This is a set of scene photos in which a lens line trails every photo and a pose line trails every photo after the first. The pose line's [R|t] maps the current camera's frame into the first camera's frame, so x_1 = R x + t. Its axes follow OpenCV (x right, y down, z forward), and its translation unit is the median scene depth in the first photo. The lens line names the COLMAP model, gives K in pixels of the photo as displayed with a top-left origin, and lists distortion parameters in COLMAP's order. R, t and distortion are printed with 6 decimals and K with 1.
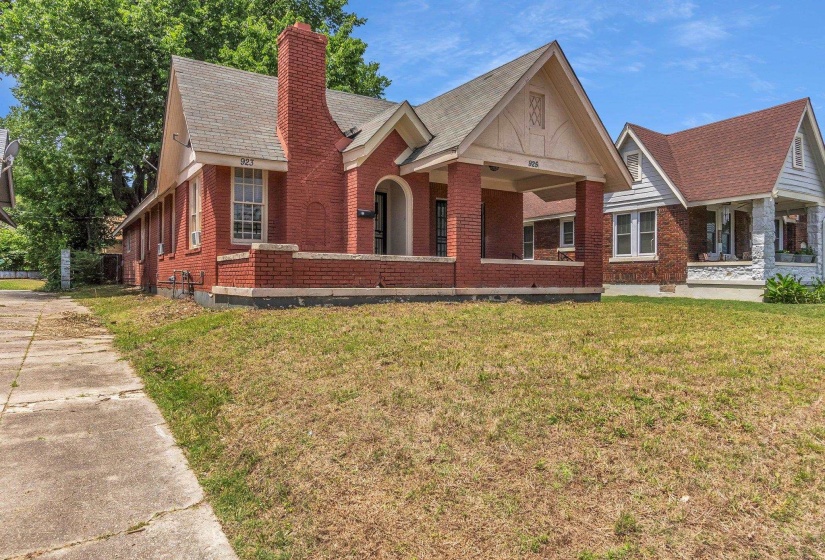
lens RADIAL K [[572.3, 0, 416.8], [0, 572.3, 281.7], [0, 0, 1]] dist [-0.003597, -0.000480]
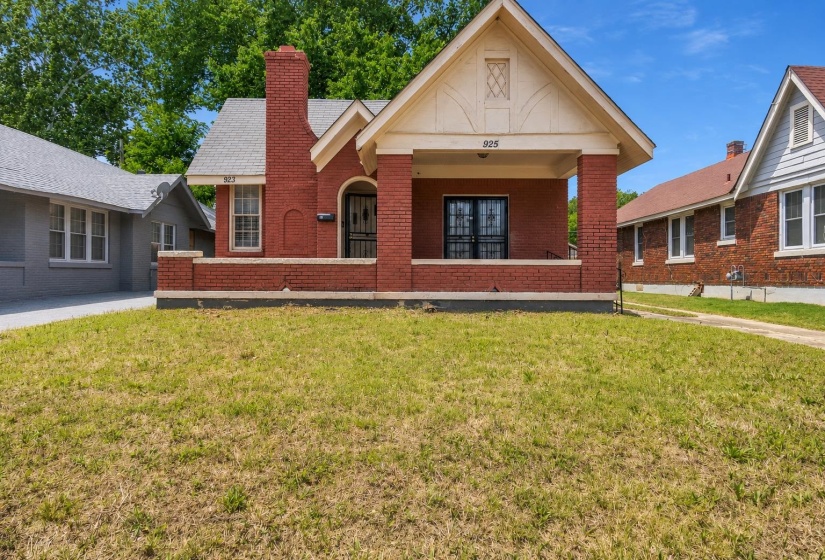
lens RADIAL K [[521.6, 0, 411.6], [0, 521.6, 277.6], [0, 0, 1]] dist [-0.009481, 0.001264]
pose [[0.839900, -0.005743, -0.542710, 0.510327], [0.001181, 0.999961, -0.008754, -0.004250], [0.542739, 0.006711, 0.839874, 0.293849]]
